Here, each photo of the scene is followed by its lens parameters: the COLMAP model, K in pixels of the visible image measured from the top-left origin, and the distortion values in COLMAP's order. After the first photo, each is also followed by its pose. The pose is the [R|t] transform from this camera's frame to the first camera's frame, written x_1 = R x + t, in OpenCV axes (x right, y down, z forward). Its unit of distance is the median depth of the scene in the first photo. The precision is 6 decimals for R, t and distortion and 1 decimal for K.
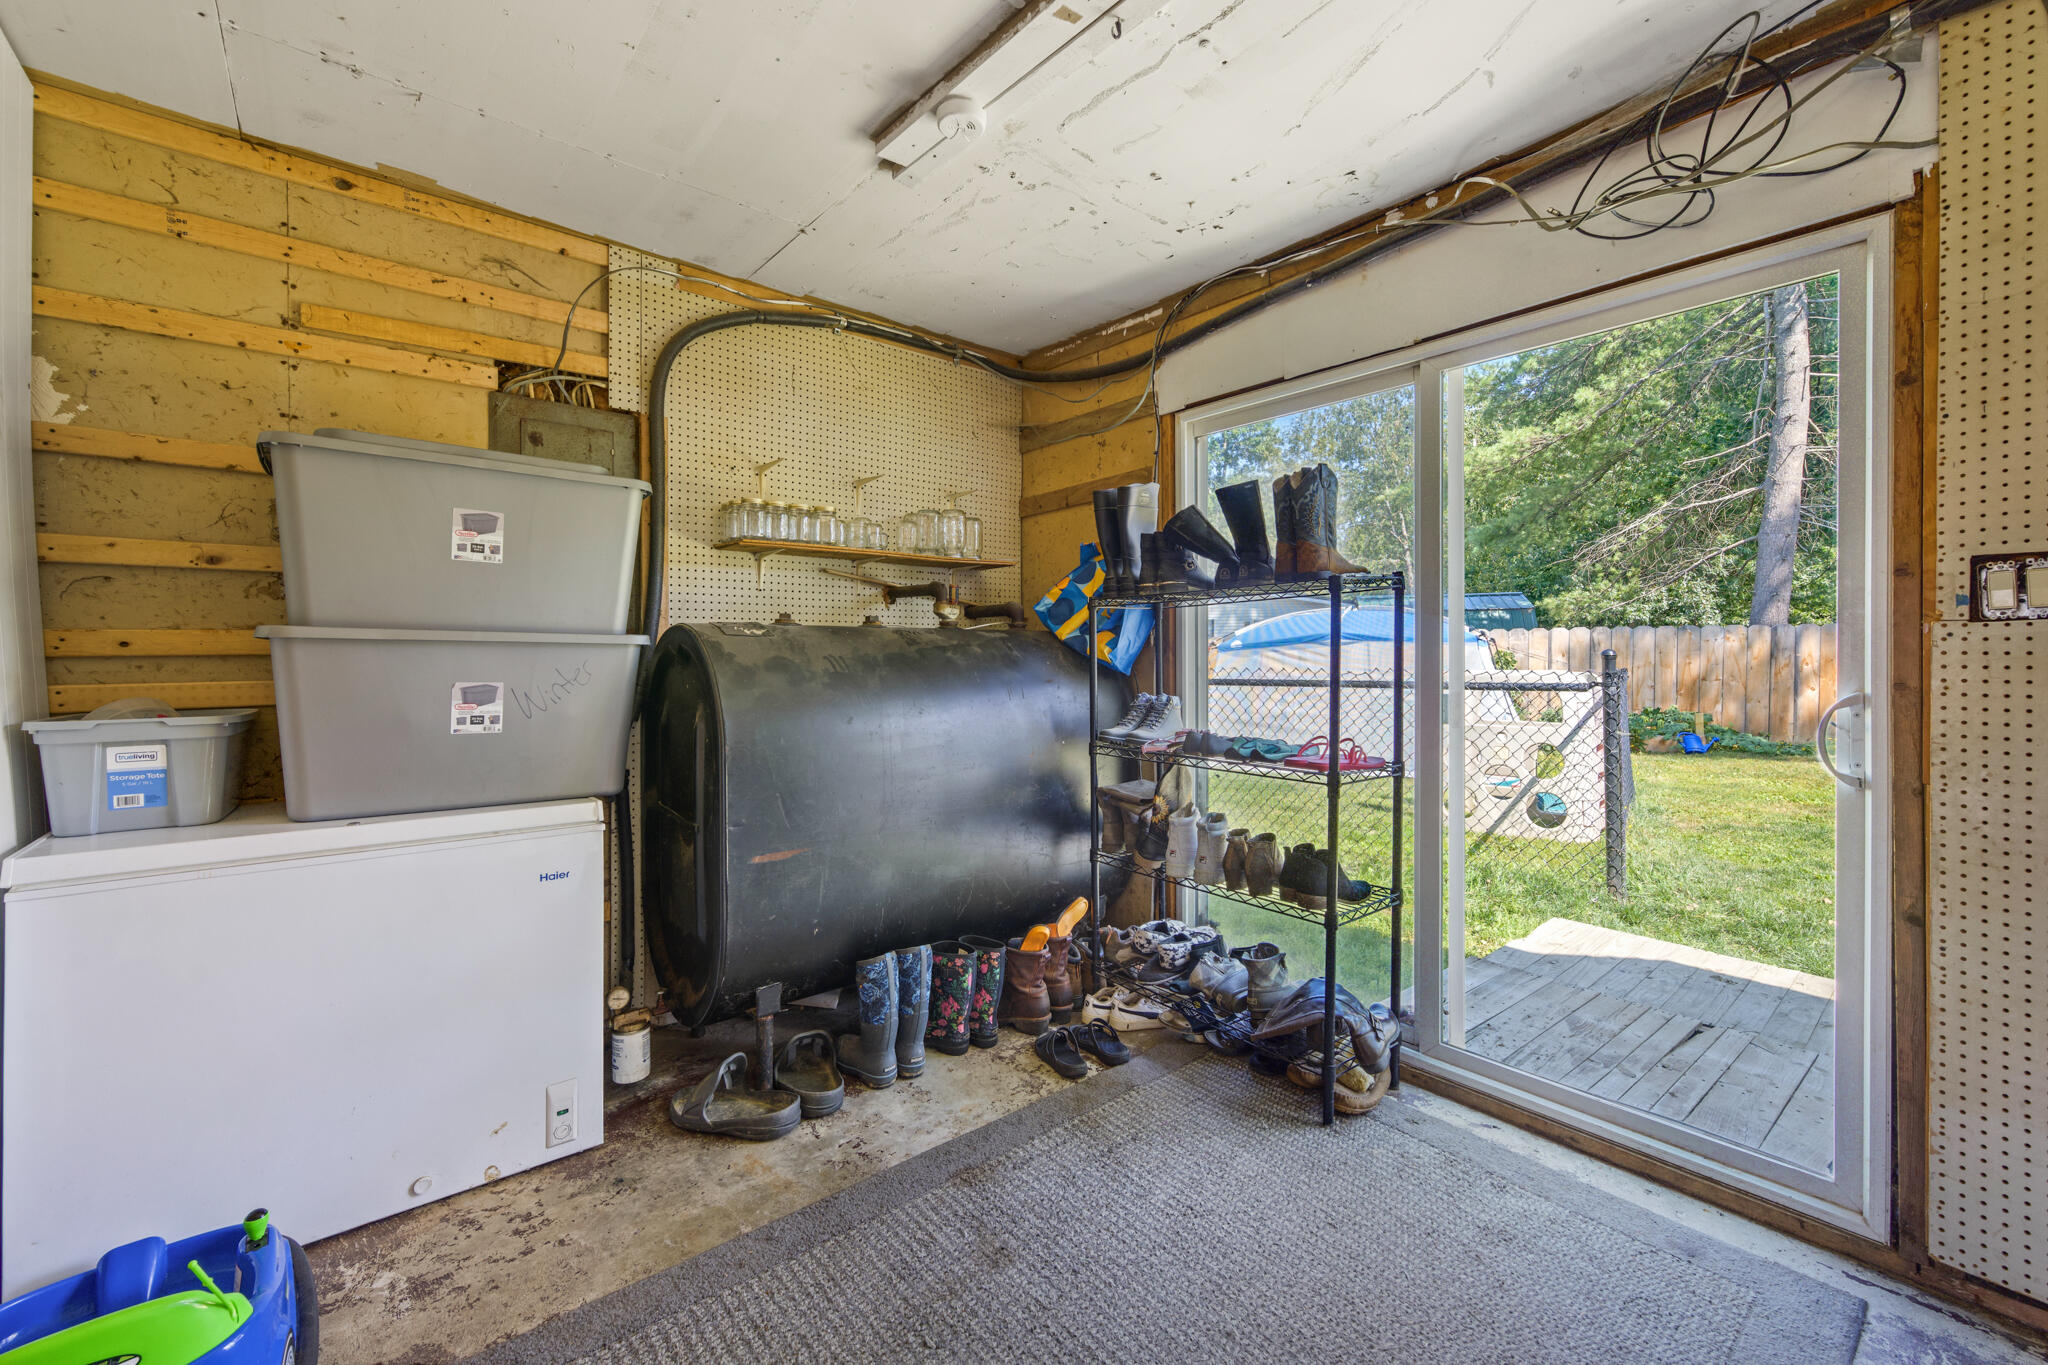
lens RADIAL K [[828.3, 0, 1070.2], [0, 828.3, 658.5], [0, 0, 1]] dist [-0.000591, -0.000538]
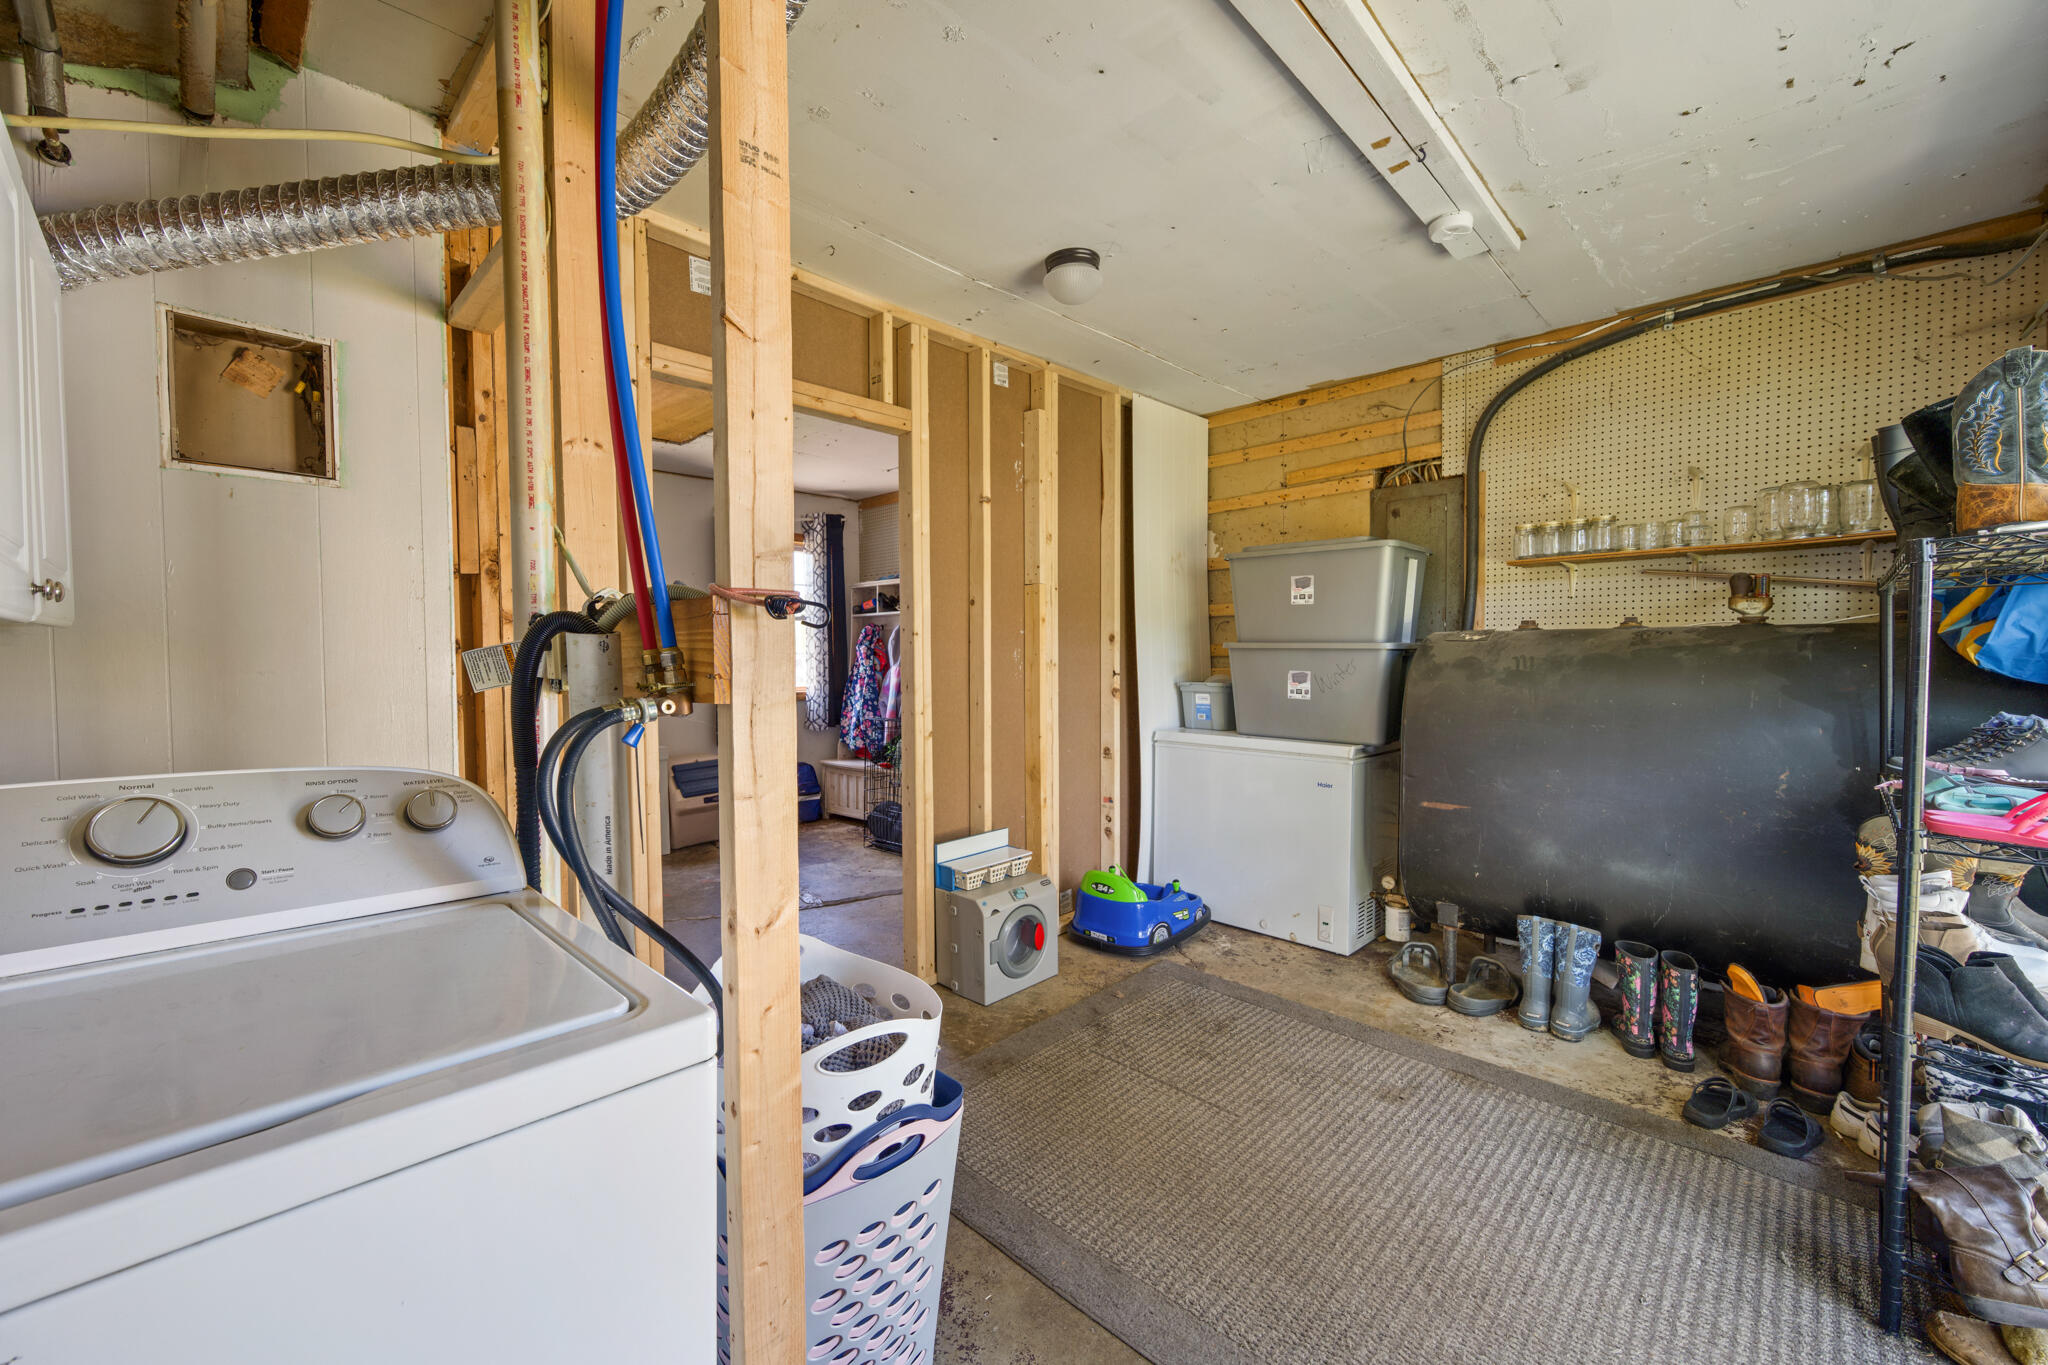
lens RADIAL K [[810.2, 0, 1024.0], [0, 810.2, 682.5], [0, 0, 1]] dist [-0.000116, -0.000089]
pose [[0.089732, 0.034674, -0.995362, 0.792348], [0.000019, 0.999394, 0.034817, -0.006262], [0.995966, -0.003143, 0.089676, 0.187424]]
